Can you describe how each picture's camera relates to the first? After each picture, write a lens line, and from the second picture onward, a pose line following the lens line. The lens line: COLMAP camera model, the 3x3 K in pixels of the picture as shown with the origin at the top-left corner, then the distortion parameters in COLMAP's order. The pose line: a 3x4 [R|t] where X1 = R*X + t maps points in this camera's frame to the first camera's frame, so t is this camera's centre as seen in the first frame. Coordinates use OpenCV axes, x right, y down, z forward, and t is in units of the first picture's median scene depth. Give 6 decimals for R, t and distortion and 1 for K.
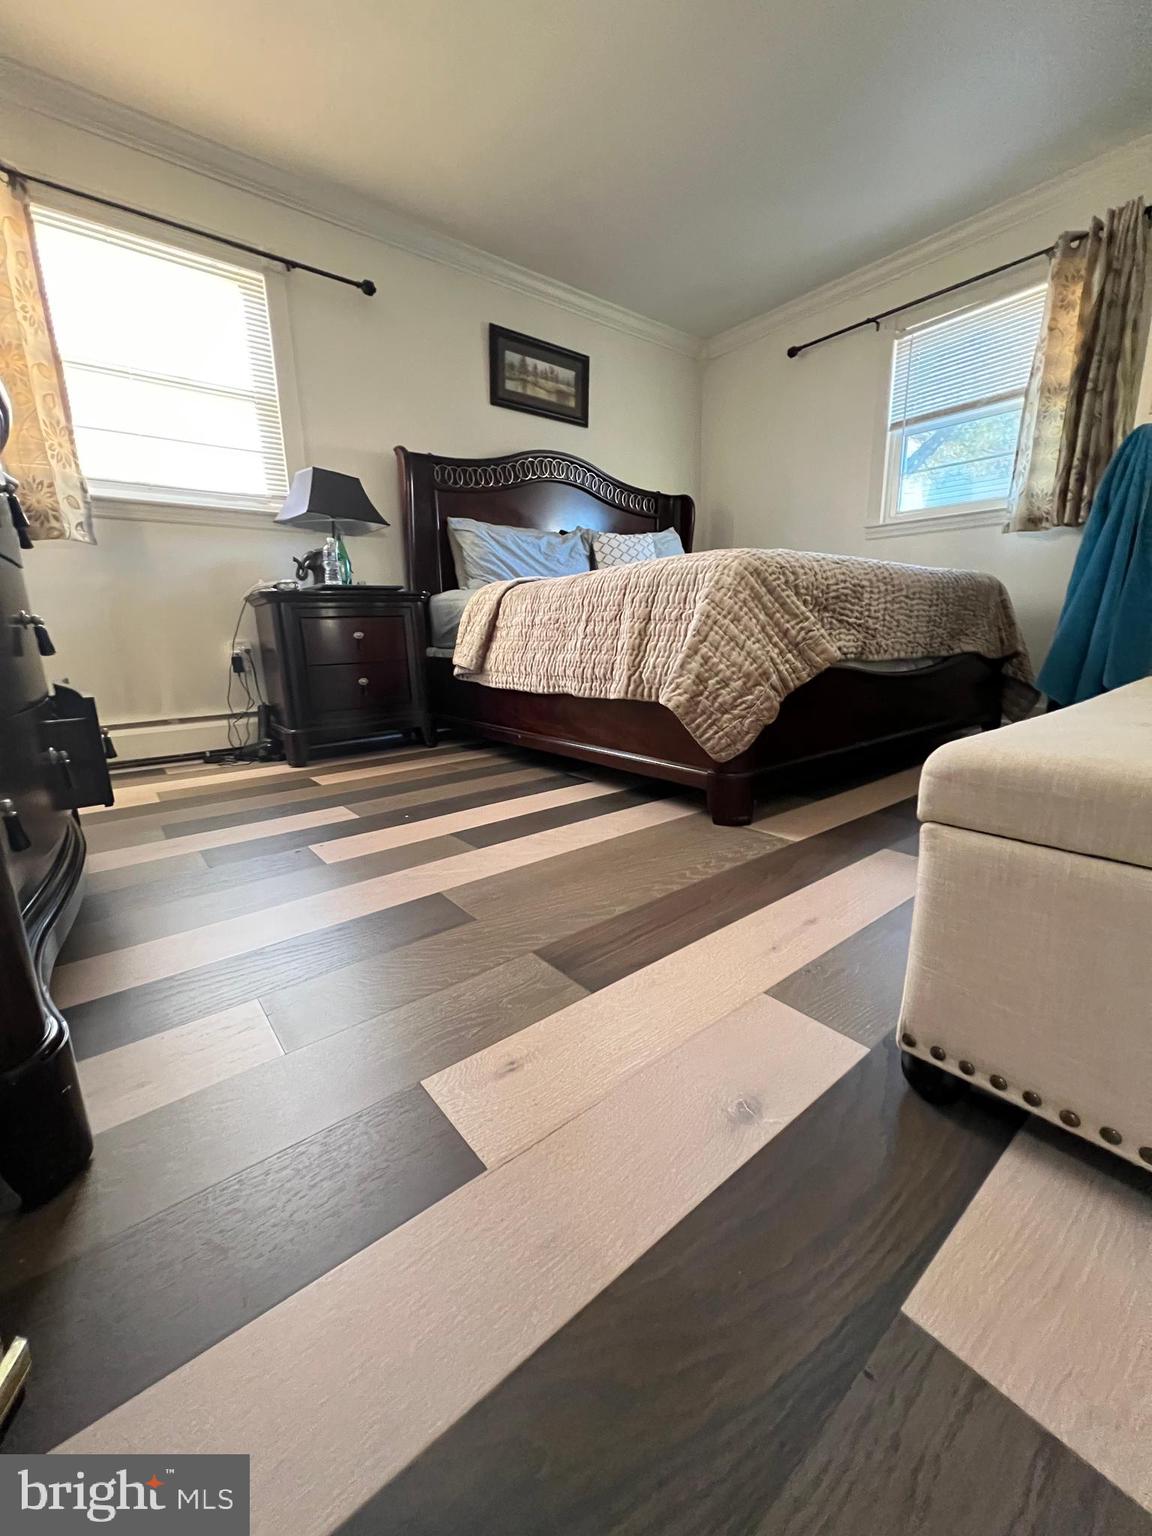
lens RADIAL K [[617.4, 0, 581.4], [0, 617.4, 765.0], [0, 0, 1]] dist [-0.002002, 0.000018]
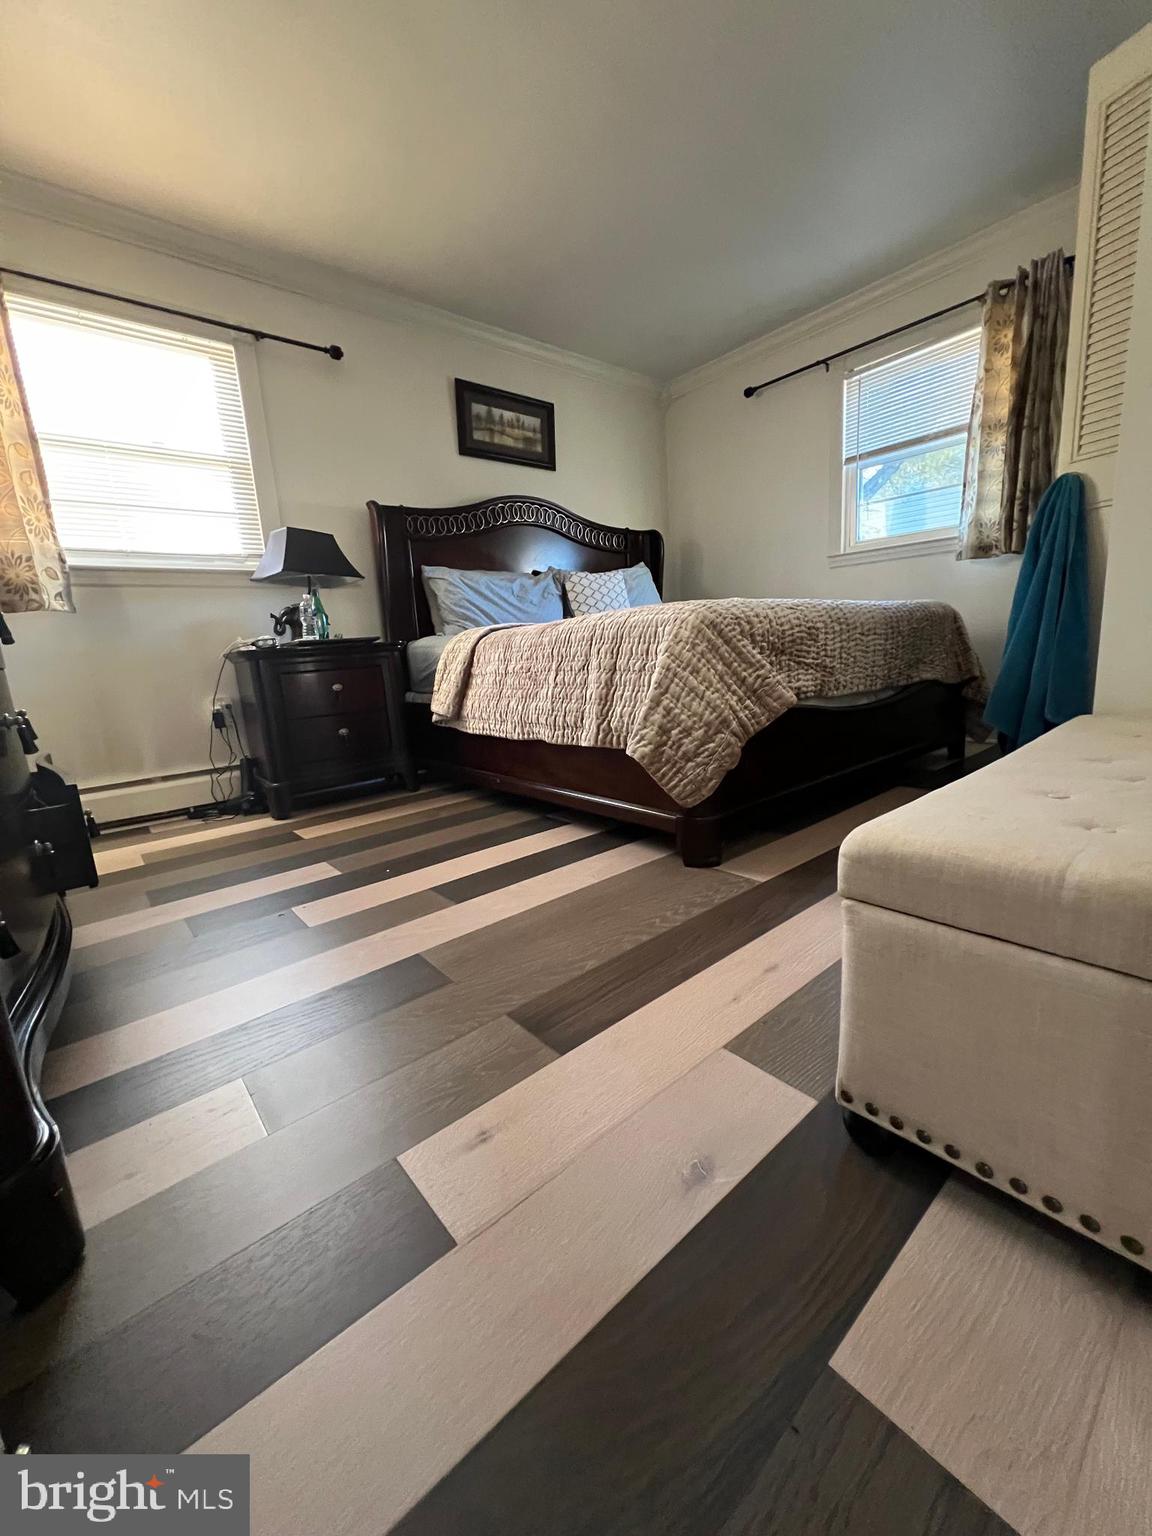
lens RADIAL K [[617.4, 0, 581.1], [0, 617.4, 765.2], [0, 0, 1]] dist [-0.002002, 0.000018]
pose [[0.998837, -0.045246, 0.016682, 0.025121], [0.045729, 0.998509, -0.029802, -0.041386], [-0.015309, 0.030530, 0.999417, -0.030685]]
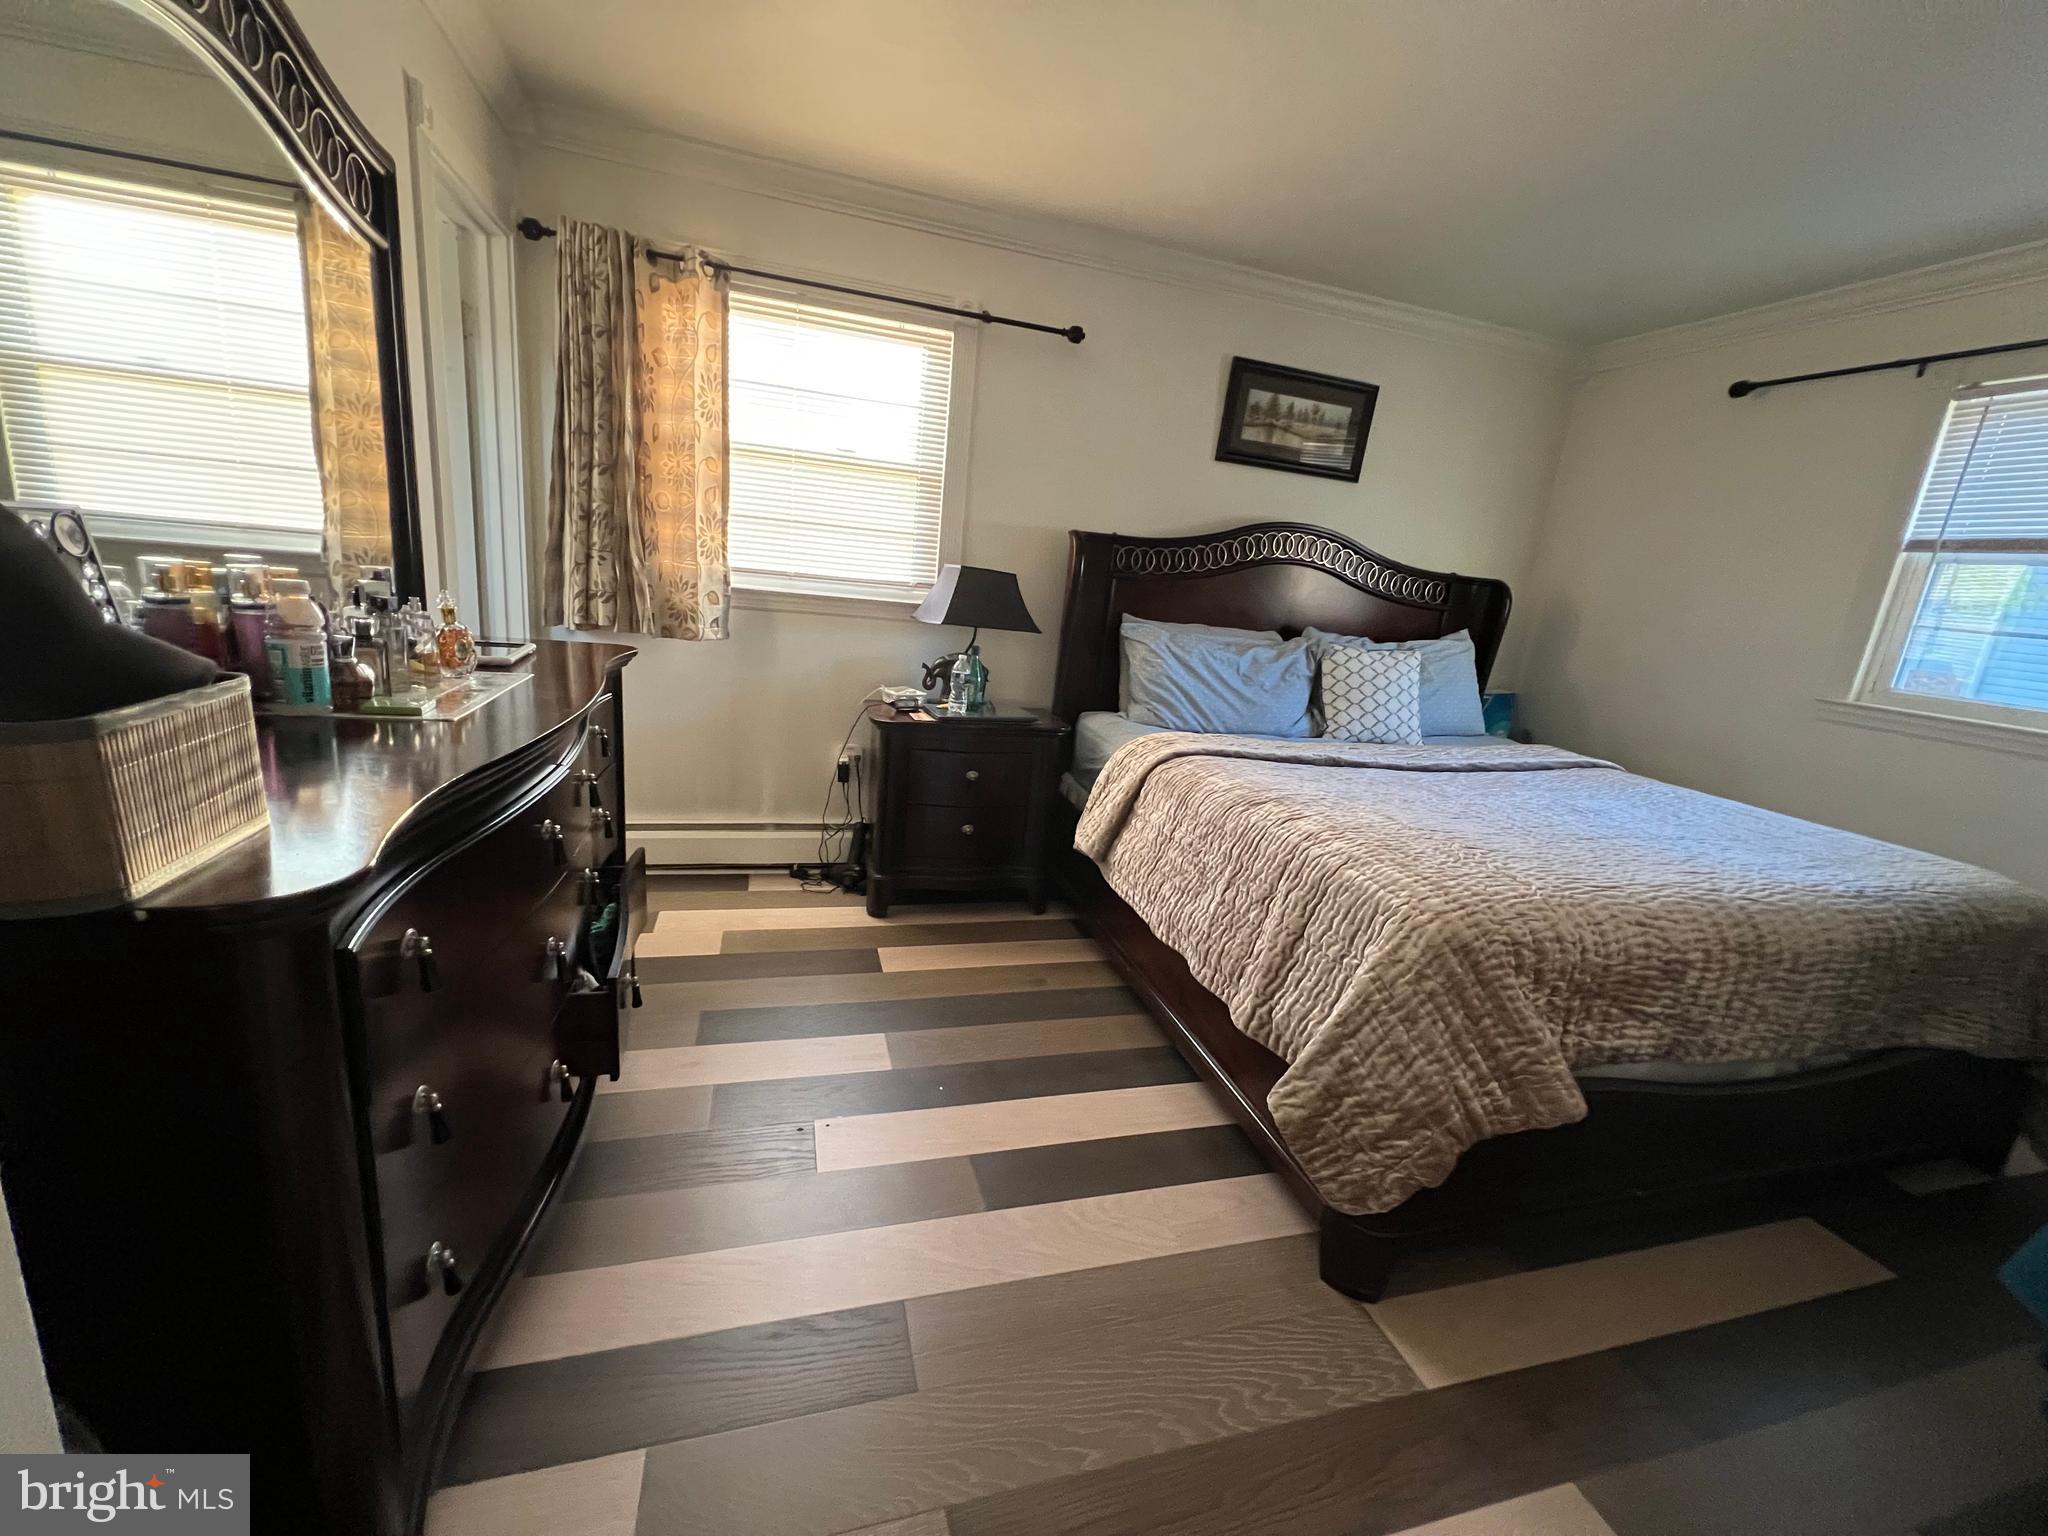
lens RADIAL K [[823.2, 0, 1016.5], [0, 823.2, 770.9], [0, 0, 1]] dist [-0.002002, 0.000018]
pose [[0.914169, 0.200976, -0.351999, 0.093133], [-0.199722, 0.979024, 0.040287, -0.344882], [0.352712, 0.033473, 0.935133, 0.008132]]
